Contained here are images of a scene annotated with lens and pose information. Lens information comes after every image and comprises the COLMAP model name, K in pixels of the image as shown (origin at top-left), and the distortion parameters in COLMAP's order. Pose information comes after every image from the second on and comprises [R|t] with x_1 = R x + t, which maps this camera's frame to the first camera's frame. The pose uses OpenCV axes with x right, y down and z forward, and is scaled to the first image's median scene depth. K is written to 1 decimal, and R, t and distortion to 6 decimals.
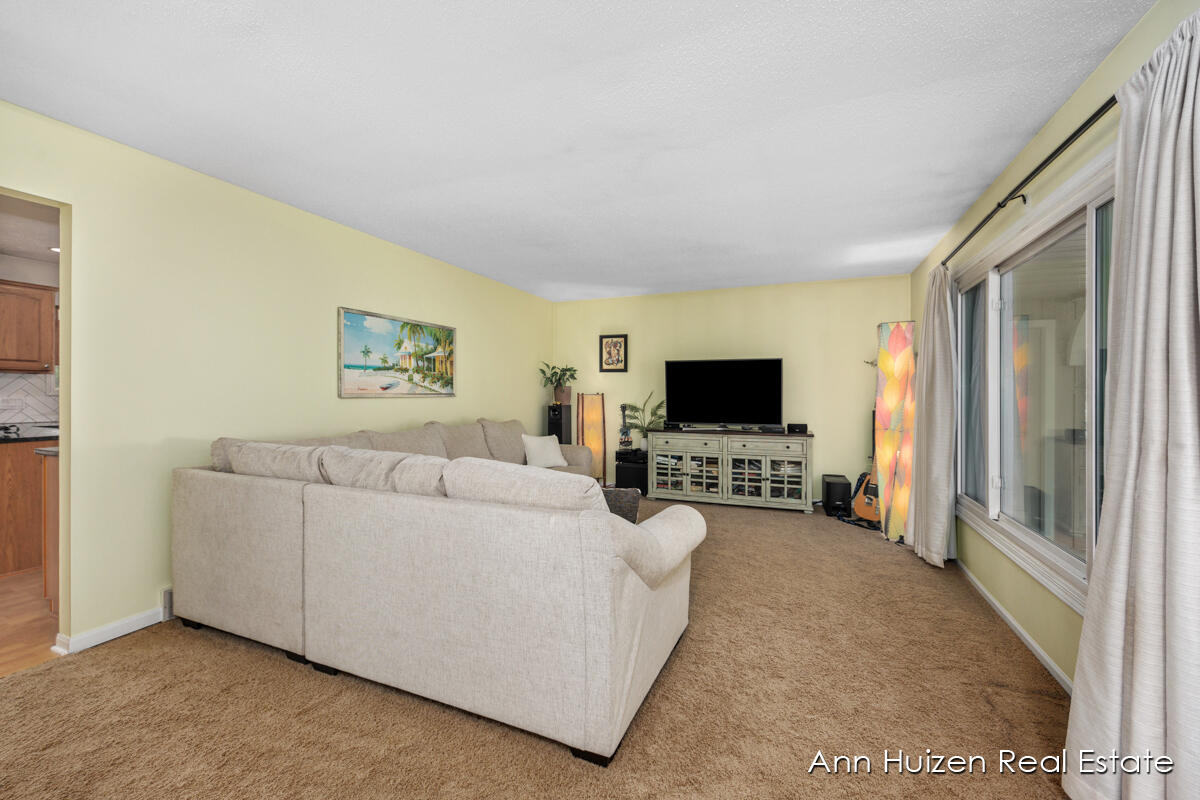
lens RADIAL K [[486.0, 0, 600.0], [0, 486.0, 400.0], [0, 0, 1]] dist [-0.000416, 0.000059]
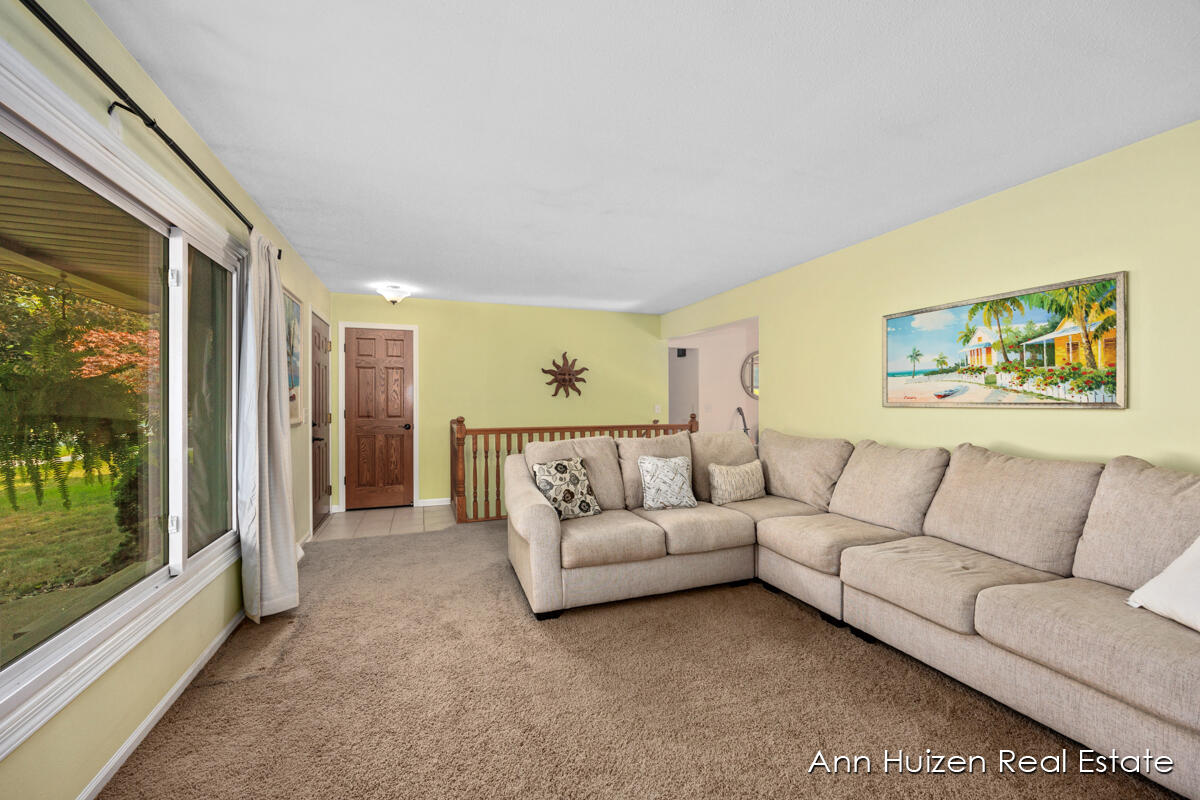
lens RADIAL K [[486.0, 0, 600.0], [0, 486.0, 400.0], [0, 0, 1]] dist [-0.000416, 0.000059]
pose [[-0.730651, -0.004001, -0.682739, 0.437116], [-0.010023, 0.999938, 0.004866, -0.013606], [0.682678, 0.010398, -0.730646, 1.013130]]
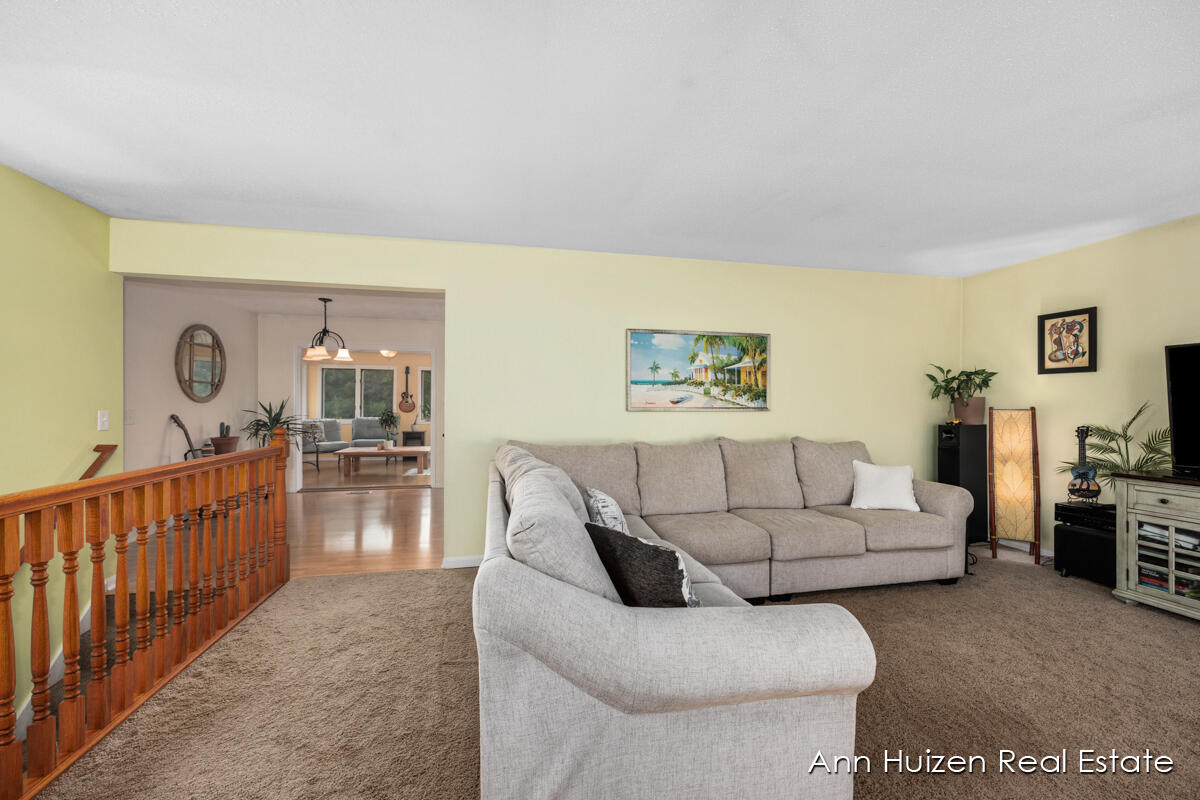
lens RADIAL K [[486.0, 0, 600.0], [0, 486.0, 400.0], [0, 0, 1]] dist [-0.000416, 0.000059]
pose [[0.583728, -0.011767, -0.811864, 0.246894], [-0.012092, 0.999658, -0.023183, -0.002710], [0.811859, 0.023349, 0.583386, 0.233311]]
